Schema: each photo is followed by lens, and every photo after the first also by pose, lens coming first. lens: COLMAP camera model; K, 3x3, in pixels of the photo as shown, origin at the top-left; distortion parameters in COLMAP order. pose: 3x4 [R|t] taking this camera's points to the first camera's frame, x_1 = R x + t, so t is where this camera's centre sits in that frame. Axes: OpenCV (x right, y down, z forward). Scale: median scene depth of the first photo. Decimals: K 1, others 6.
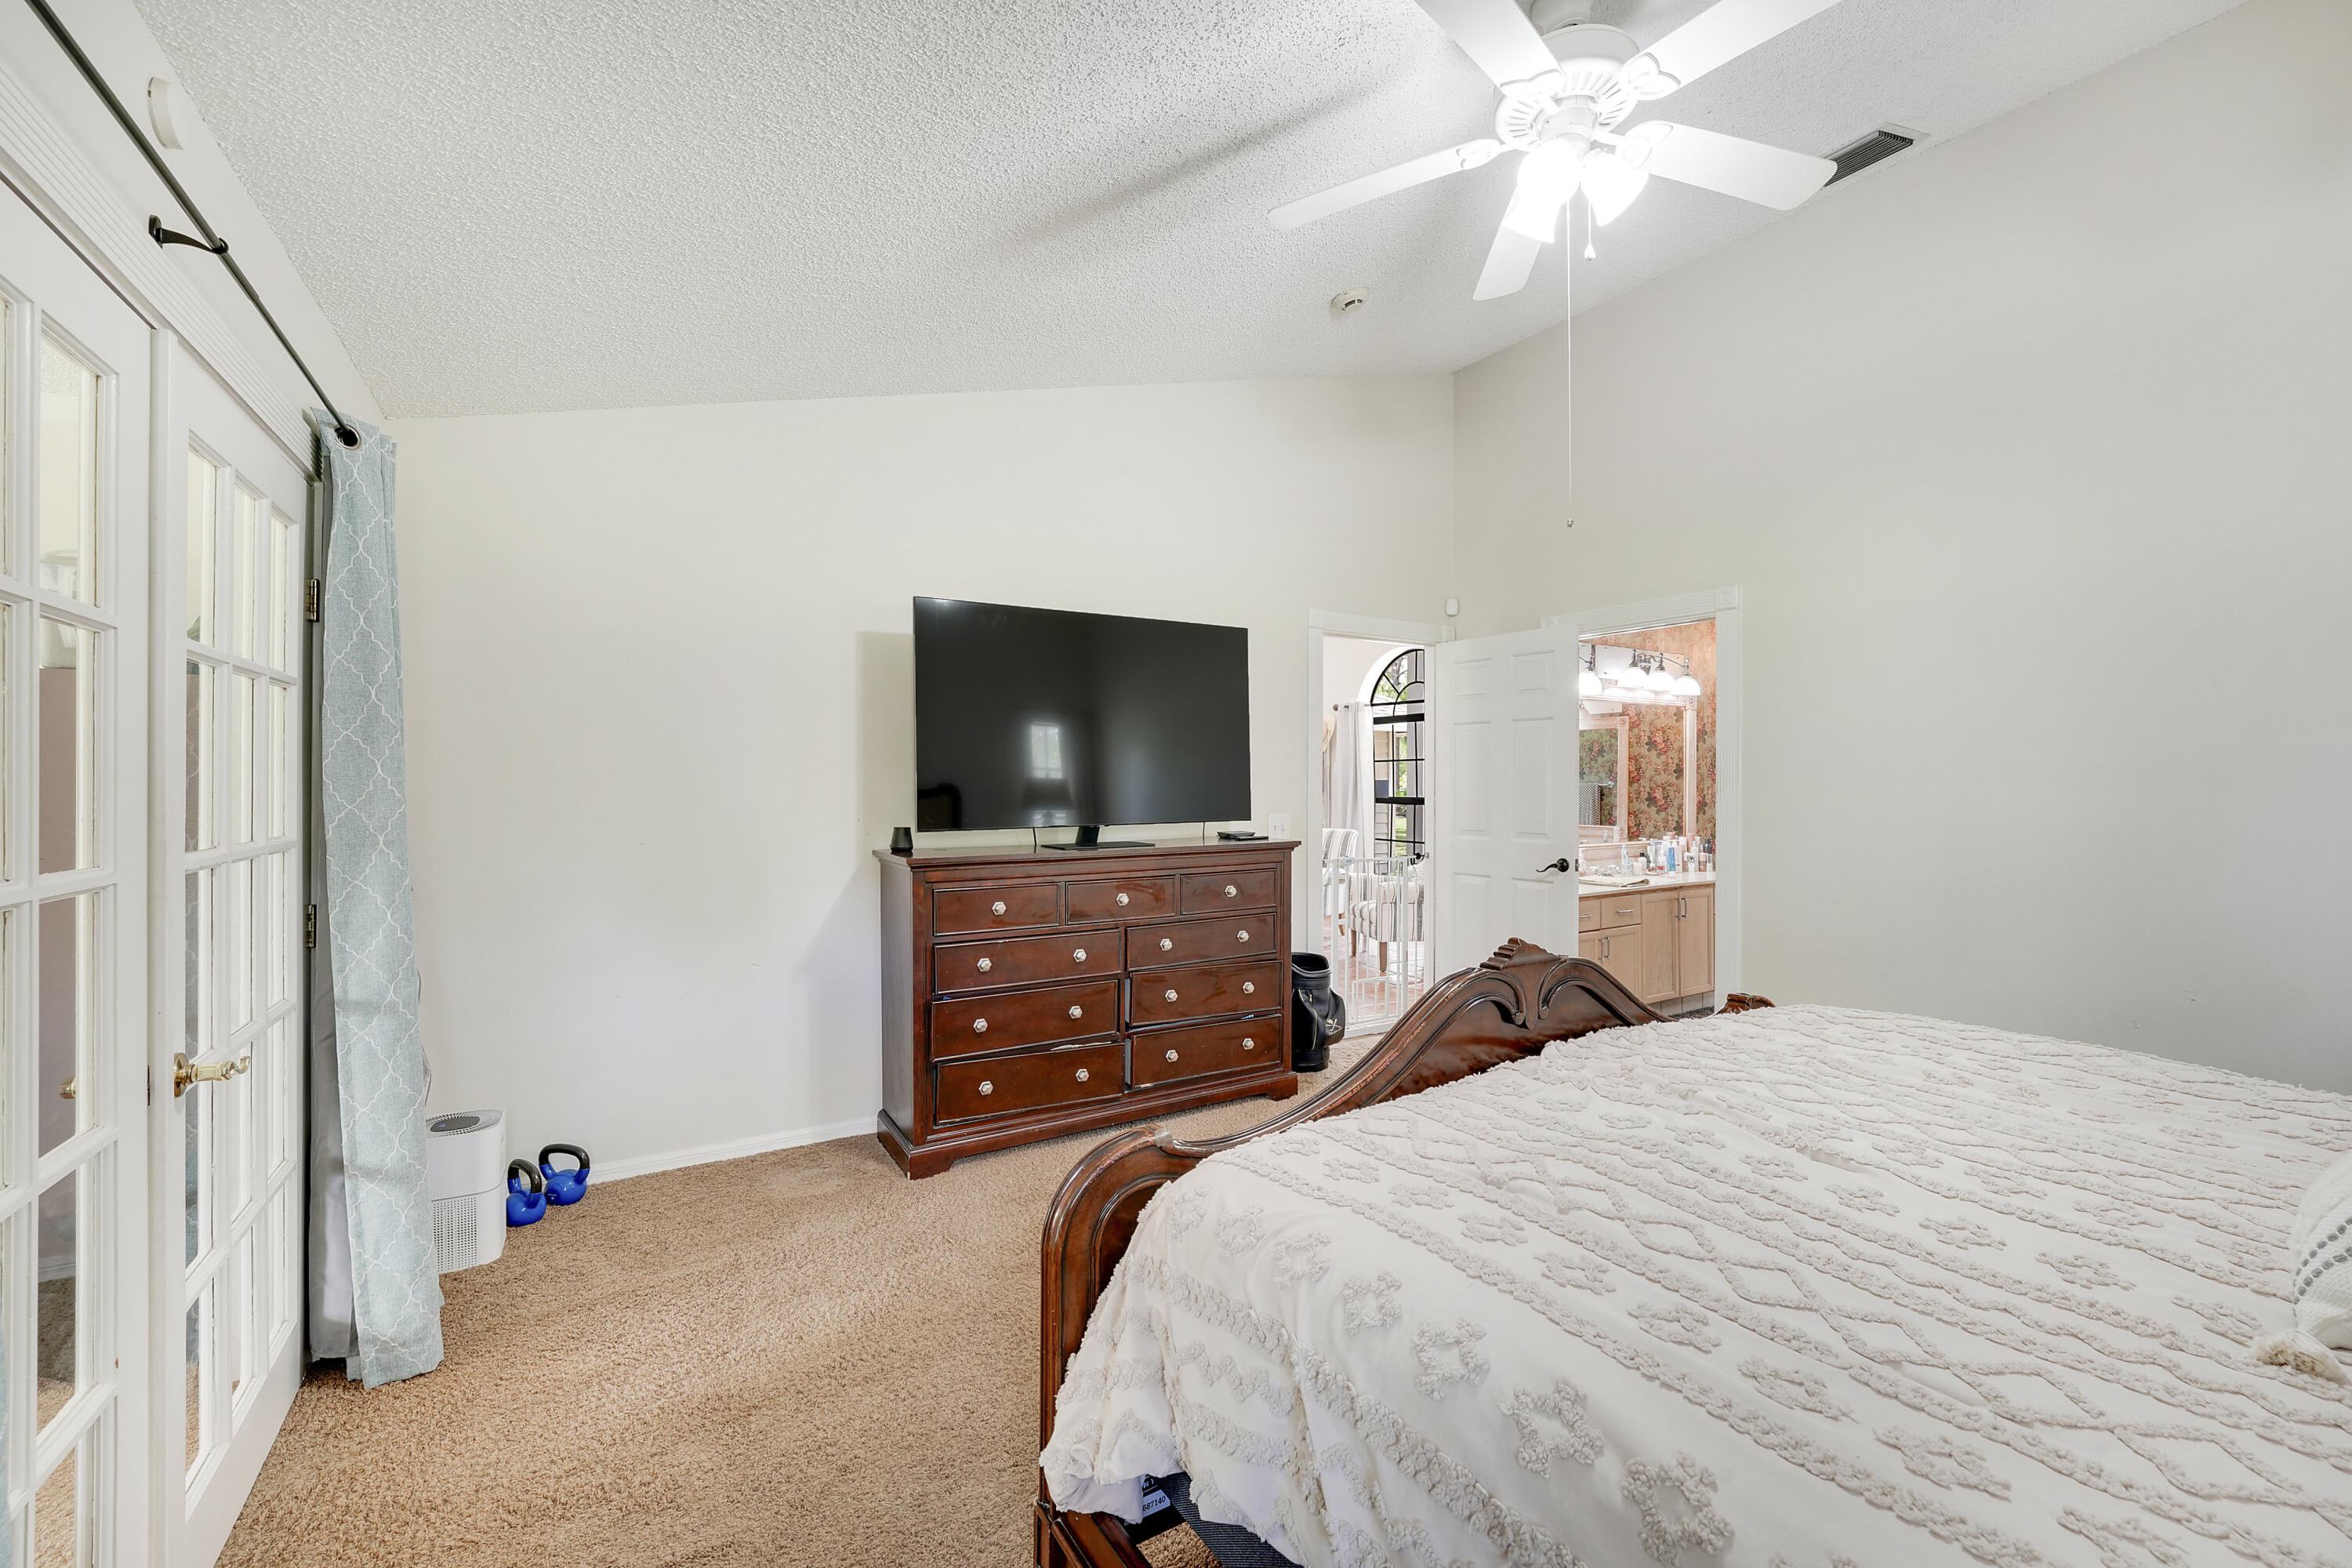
lens RADIAL K [[1029.8, 0, 1176.0], [0, 1029.8, 784.0], [0, 0, 1]] dist [-0.003703, 0.000136]
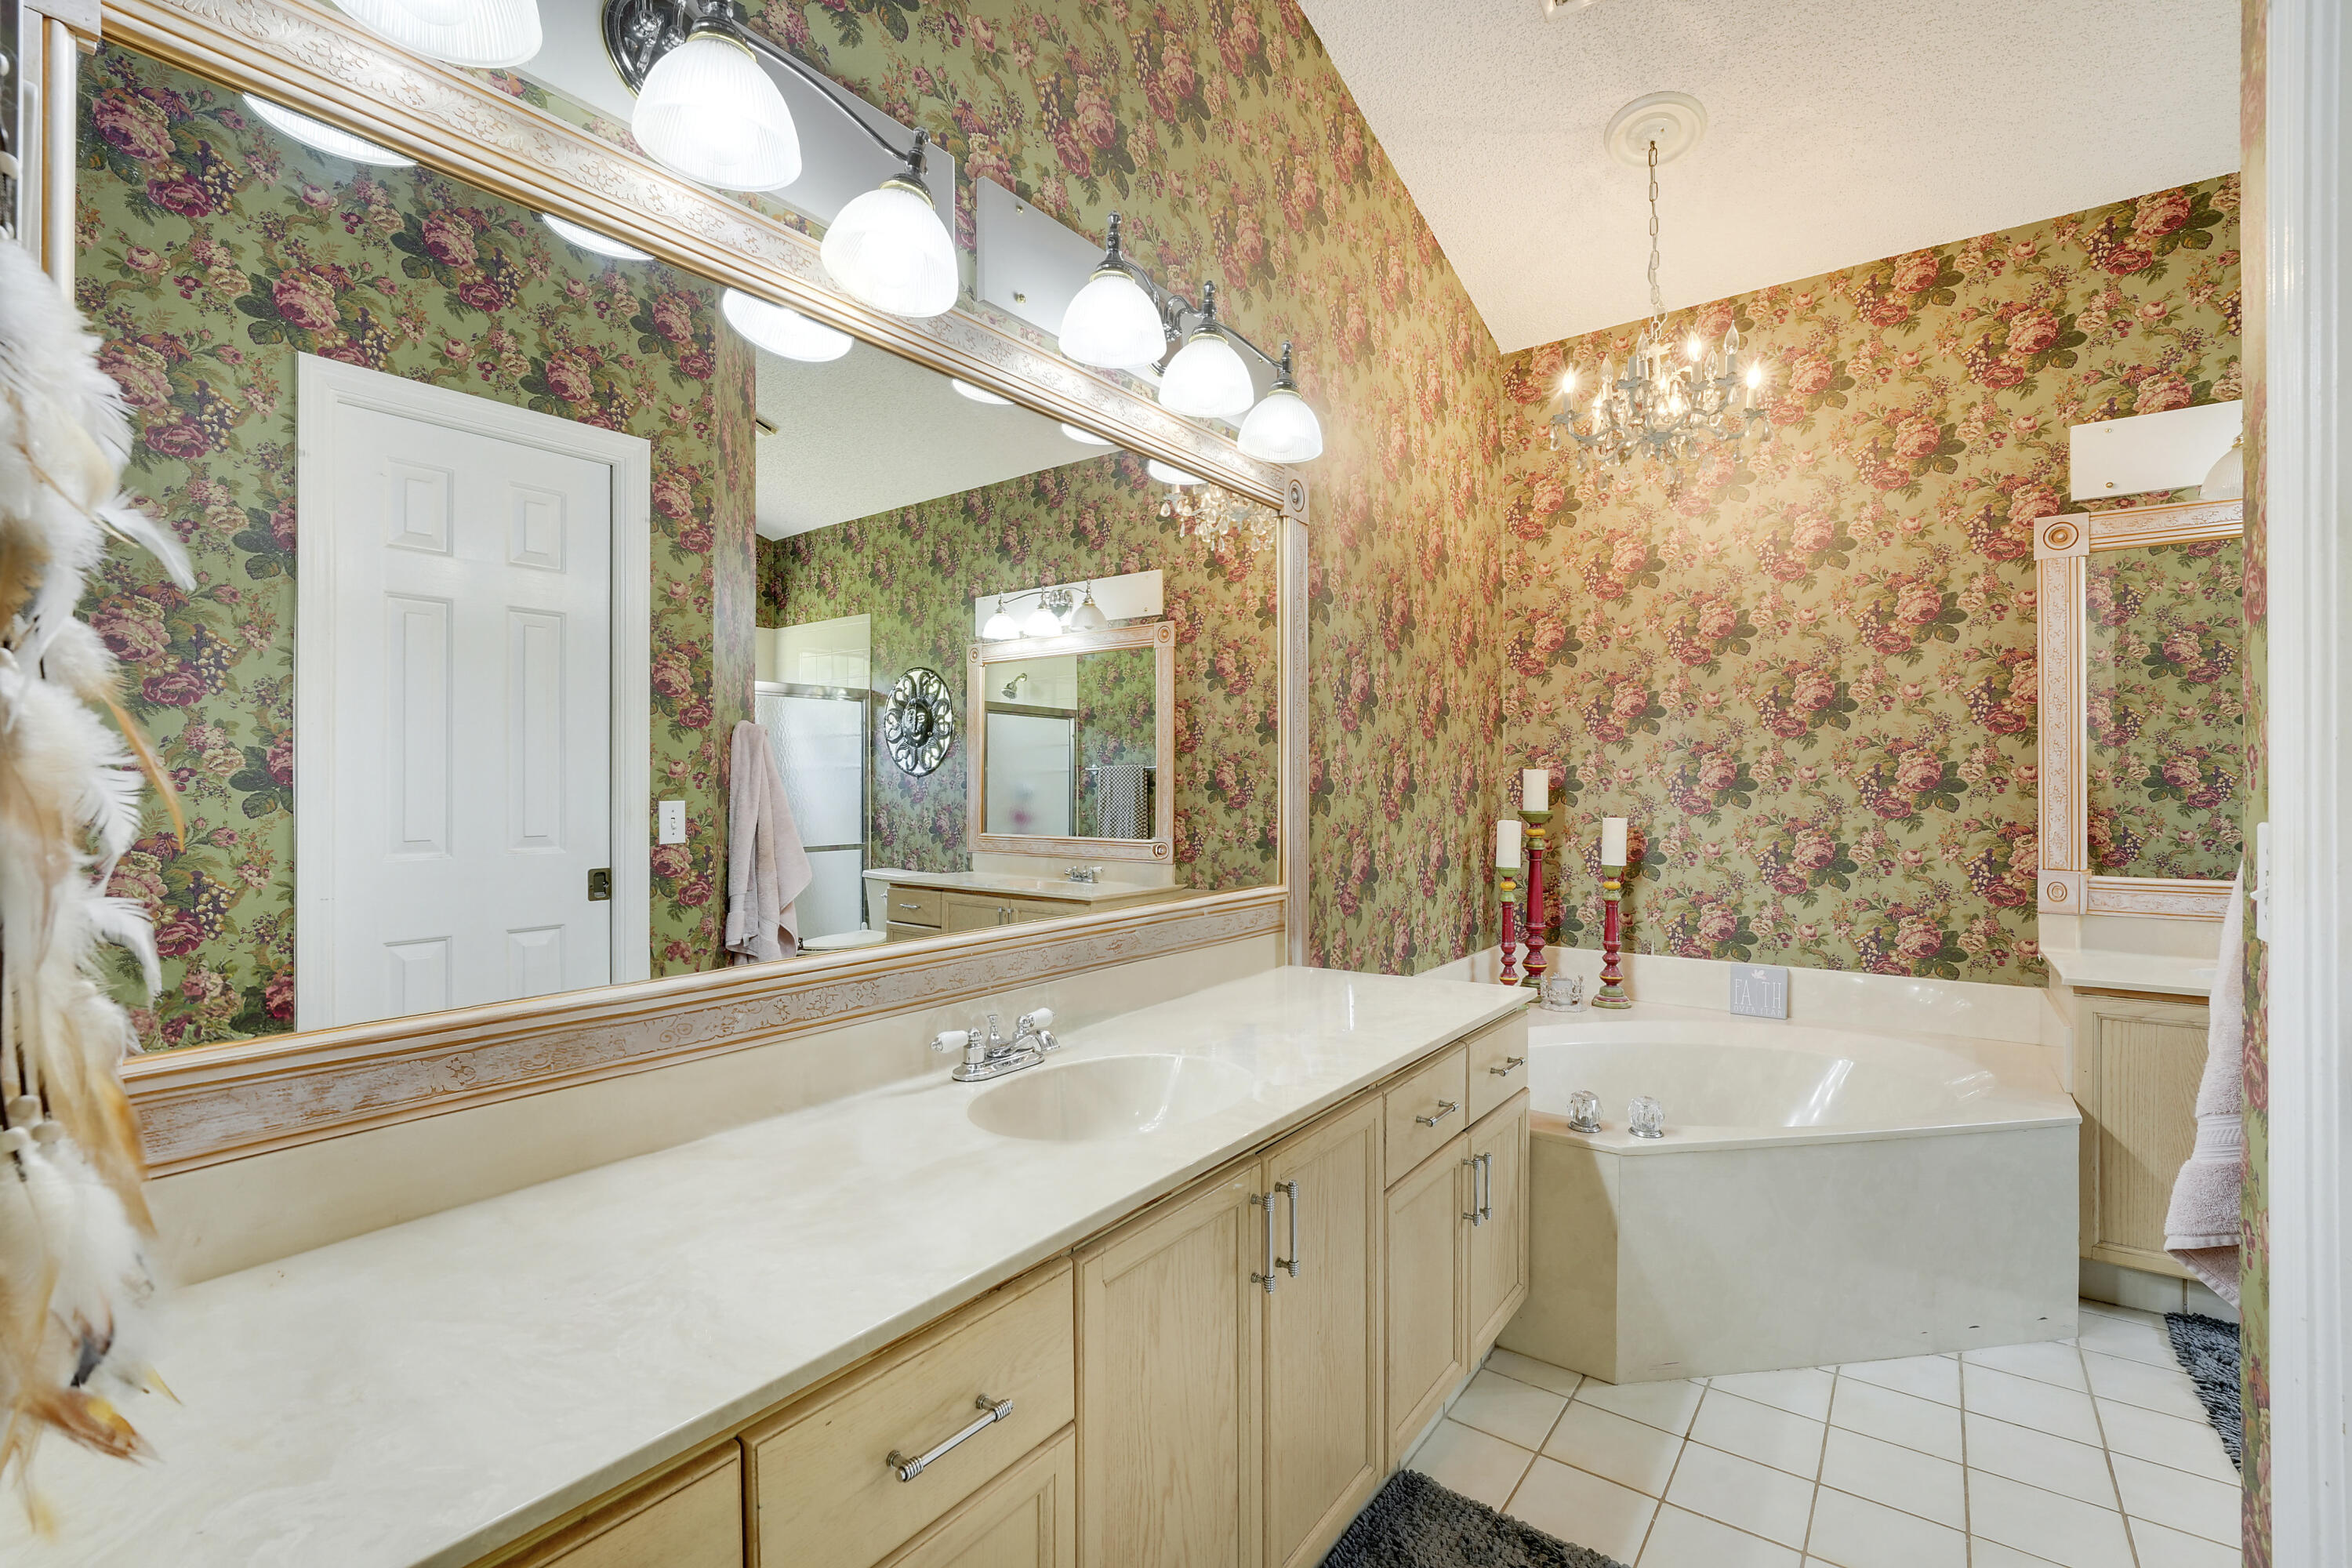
lens RADIAL K [[1029.8, 0, 1176.0], [0, 1029.8, 784.0], [0, 0, 1]] dist [-0.003703, 0.000136]
pose [[0.933368, -0.000187, 0.358920, 0.261414], [0.002218, 0.999984, -0.005246, 0.016527], [-0.358913, 0.005692, 0.933354, 0.533709]]
